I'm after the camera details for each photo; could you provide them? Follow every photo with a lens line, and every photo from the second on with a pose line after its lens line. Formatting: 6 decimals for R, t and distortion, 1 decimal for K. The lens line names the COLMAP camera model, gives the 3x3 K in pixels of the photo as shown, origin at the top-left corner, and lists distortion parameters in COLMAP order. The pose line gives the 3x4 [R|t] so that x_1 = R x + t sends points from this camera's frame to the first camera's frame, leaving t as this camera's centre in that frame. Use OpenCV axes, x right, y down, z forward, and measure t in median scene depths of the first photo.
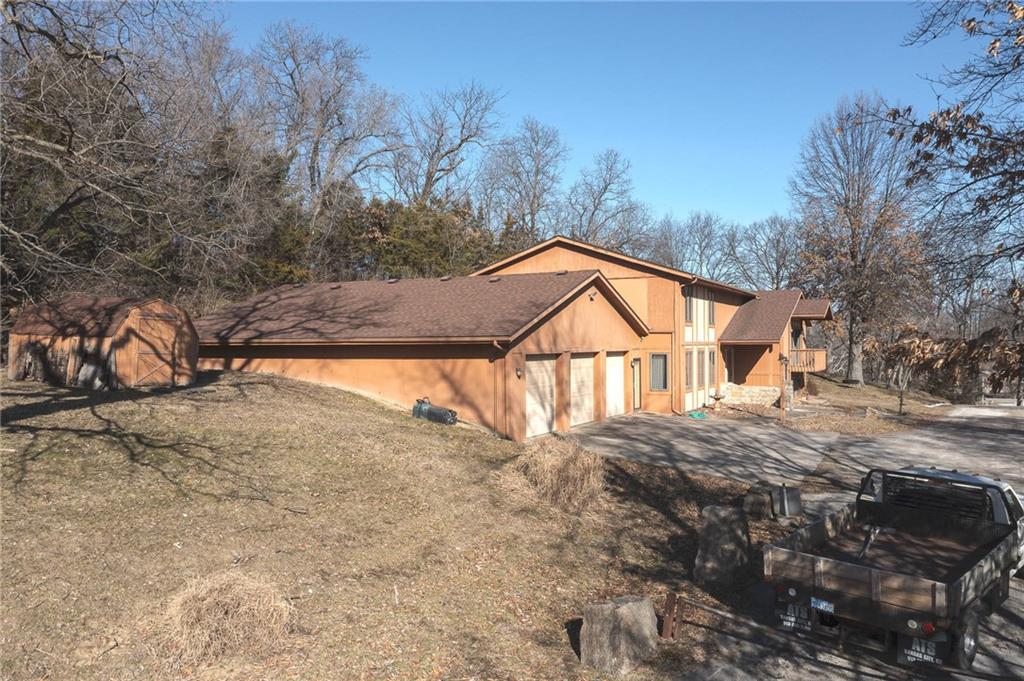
lens RADIAL K [[924.9, 0, 512.0], [0, 924.9, 340.5], [0, 0, 1]] dist [0.107907, 0.002681]
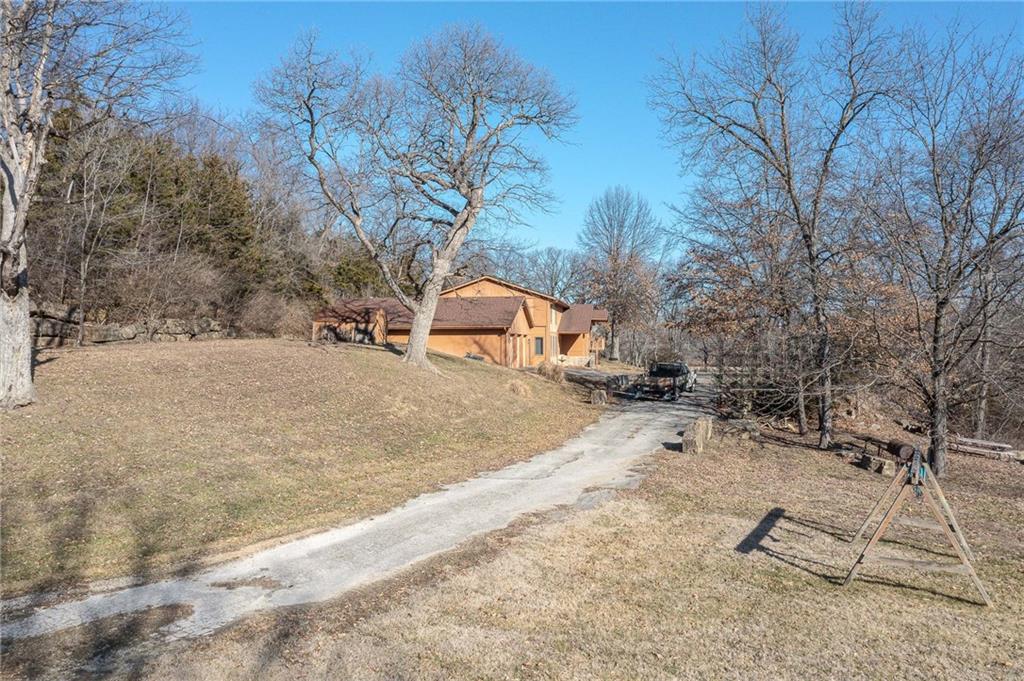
lens RADIAL K [[924.9, 0, 512.0], [0, 924.9, 340.5], [0, 0, 1]] dist [0.107907, 0.002681]
pose [[0.961952, 0.006058, 0.273152, -0.605813], [-0.005204, 0.999979, -0.003850, 0.041360], [-0.273170, 0.002282, 0.961963, -1.234439]]
